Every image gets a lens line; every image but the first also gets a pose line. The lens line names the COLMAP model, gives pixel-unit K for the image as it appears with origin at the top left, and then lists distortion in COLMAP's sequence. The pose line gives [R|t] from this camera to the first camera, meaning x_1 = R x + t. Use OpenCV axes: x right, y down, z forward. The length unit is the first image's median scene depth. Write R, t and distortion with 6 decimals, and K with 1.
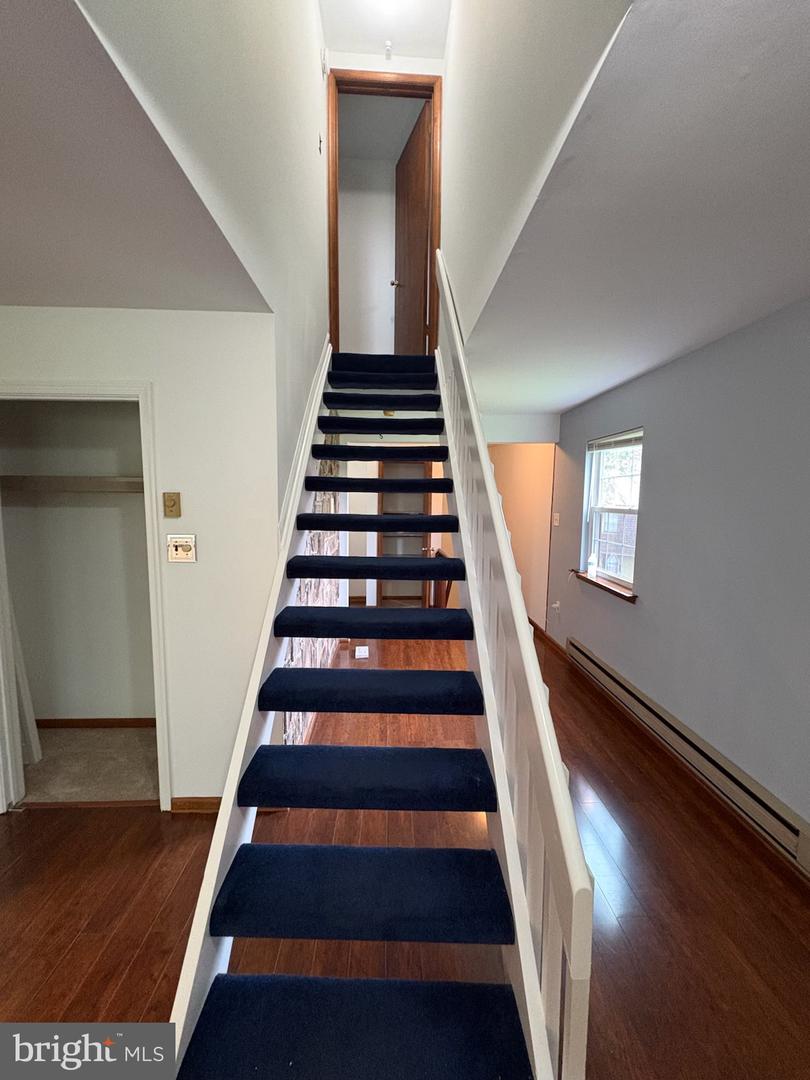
lens RADIAL K [[431.0, 0, 405.0], [0, 431.0, 540.0], [0, 0, 1]] dist [-0.000865, -0.000153]
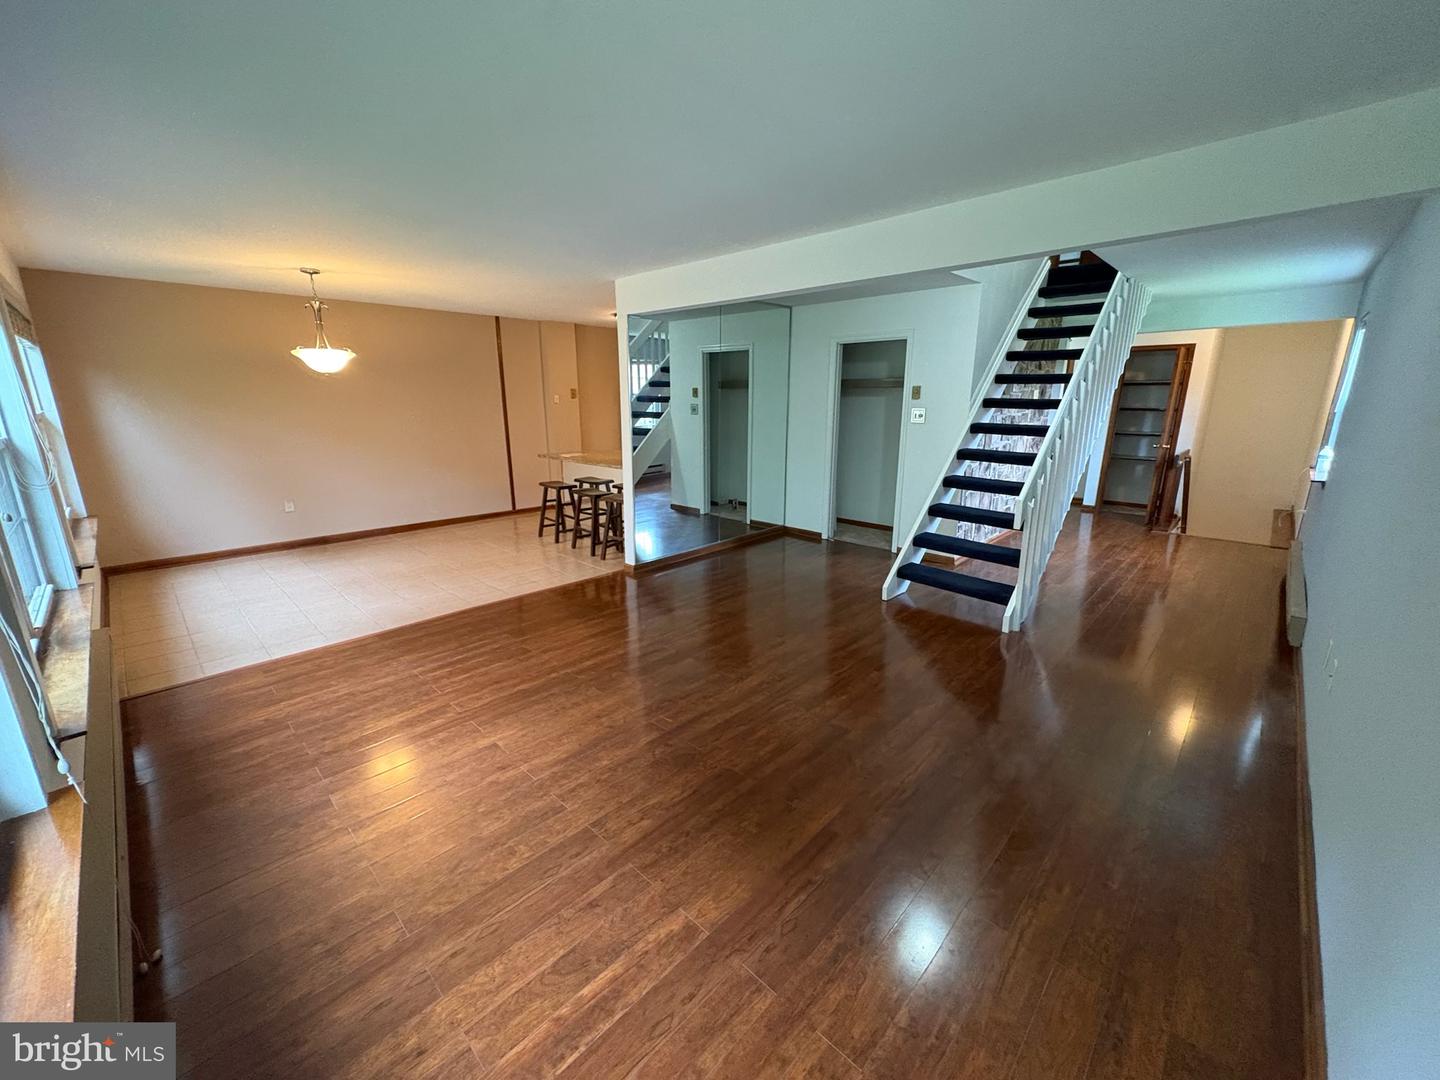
lens RADIAL K [[576.5, 0, 720.0], [0, 576.5, 540.0], [0, 0, 1]] dist [-0.000863, -0.000071]
pose [[0.698305, 0.160655, -0.697538, 0.662213], [-0.063831, 0.984581, 0.162865, 0.179860], [0.712948, -0.069205, 0.697793, -1.297812]]
